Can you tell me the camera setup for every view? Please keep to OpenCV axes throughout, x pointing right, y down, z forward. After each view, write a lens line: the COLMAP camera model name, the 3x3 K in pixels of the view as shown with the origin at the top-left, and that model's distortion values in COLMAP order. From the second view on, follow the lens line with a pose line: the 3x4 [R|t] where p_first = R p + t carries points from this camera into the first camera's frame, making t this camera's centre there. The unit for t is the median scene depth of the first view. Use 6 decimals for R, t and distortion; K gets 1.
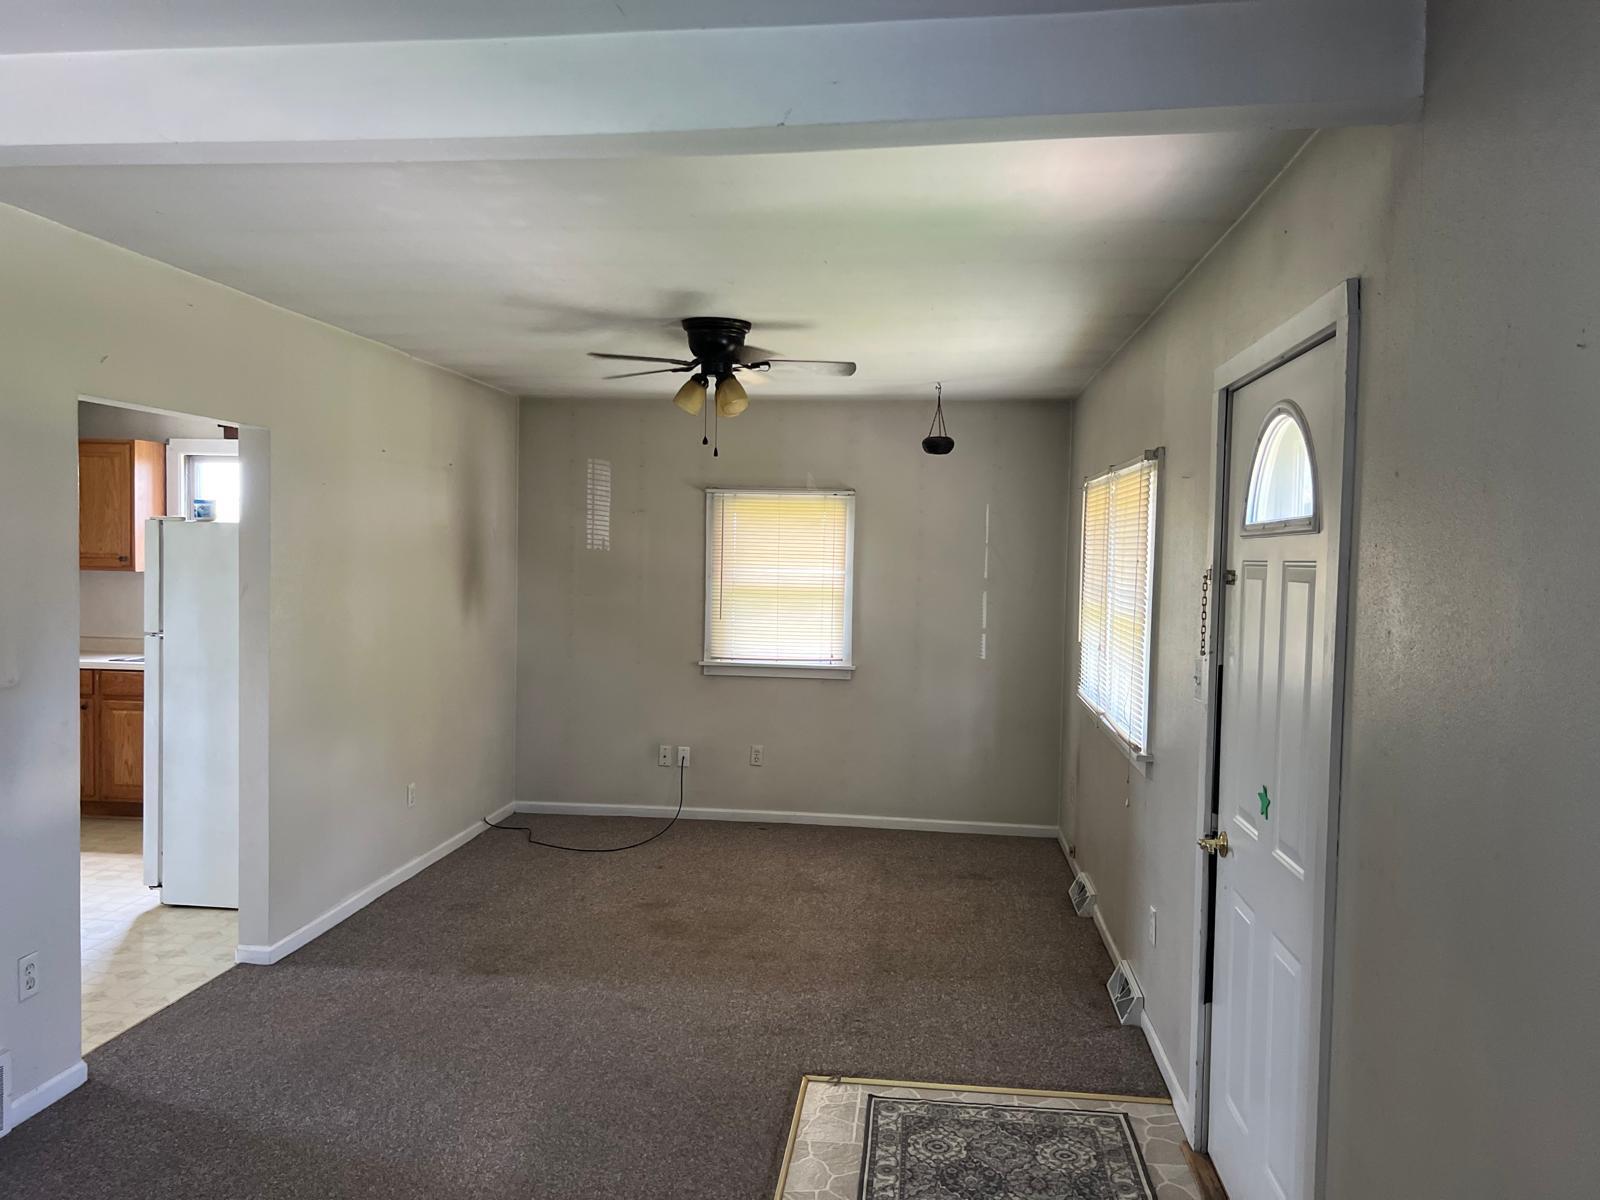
lens RADIAL K [[1194.7, 0, 800.0], [0, 1194.7, 600.0], [0, 0, 1]] dist [0.090473, -0.134187]
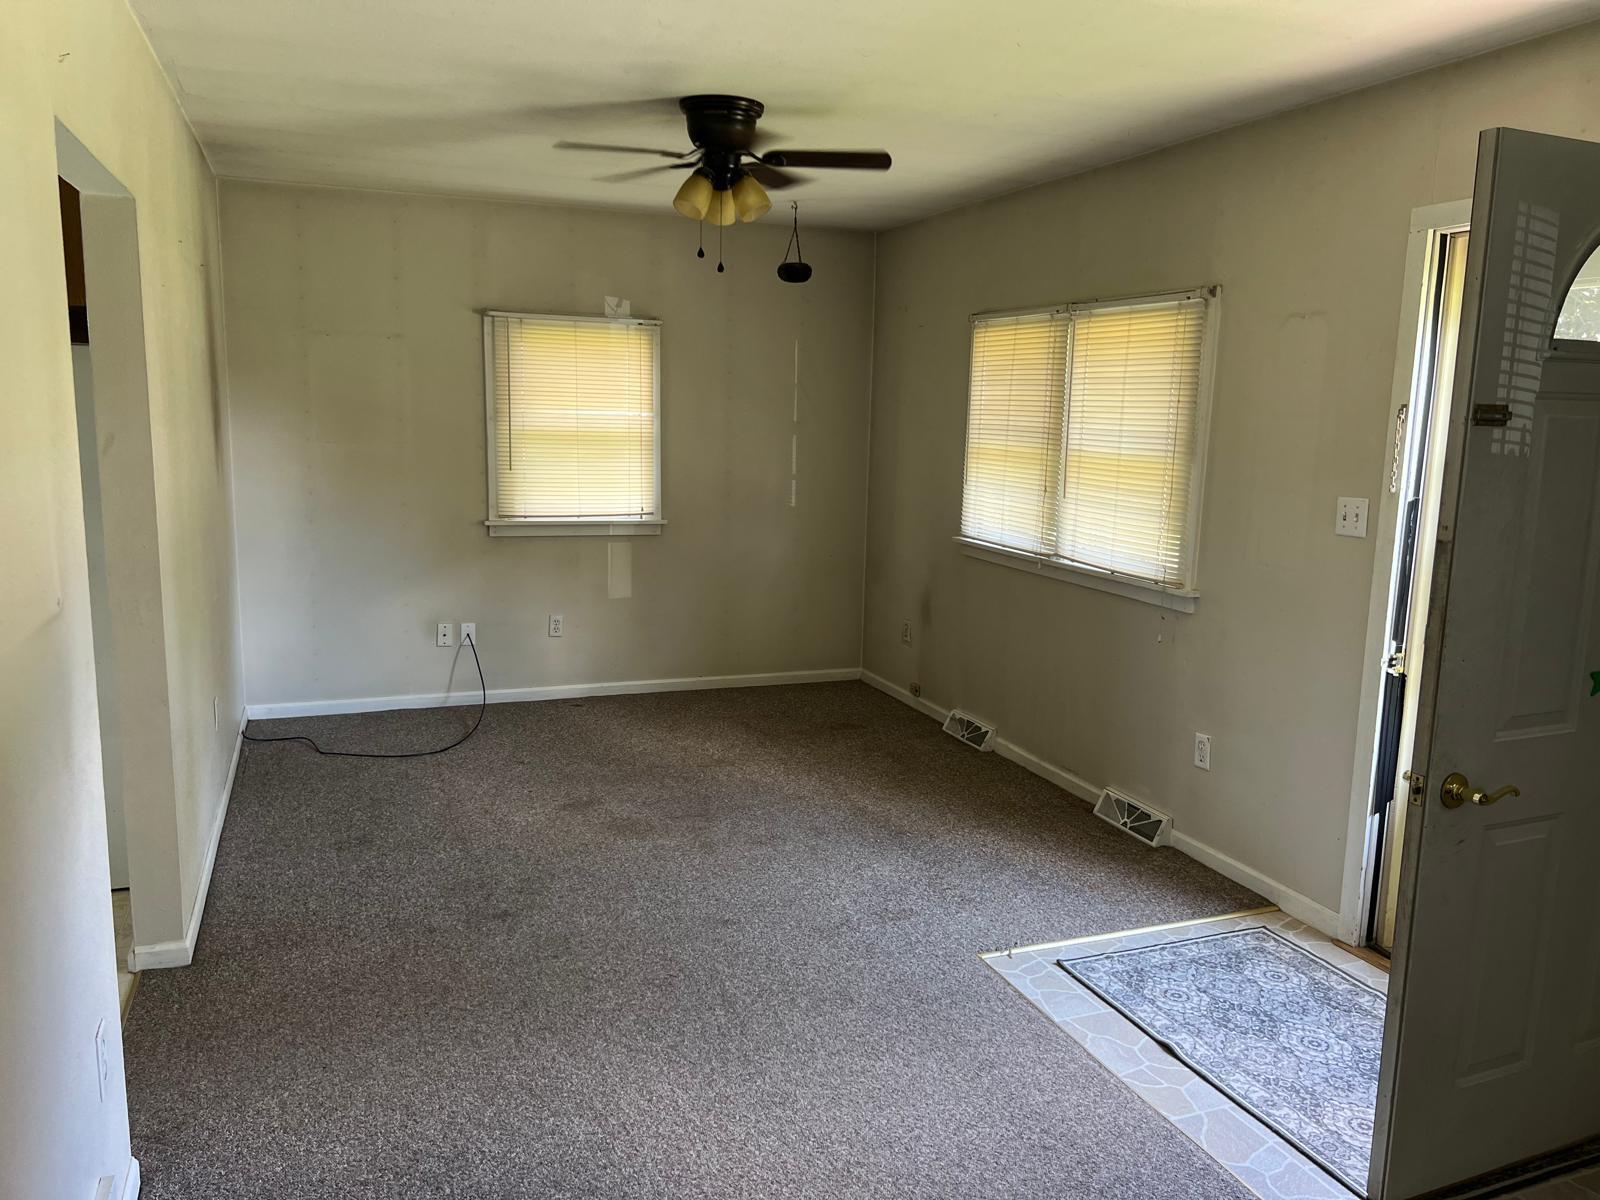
lens RADIAL K [[1190.6, 0, 800.0], [0, 1190.6, 600.0], [0, 0, 1]] dist [0.182743, -0.377842]
pose [[0.887127, -0.074122, 0.455535, -0.321056], [0.014164, 0.990927, 0.133653, -0.004513], [-0.461308, -0.112115, 0.880128, 0.162888]]
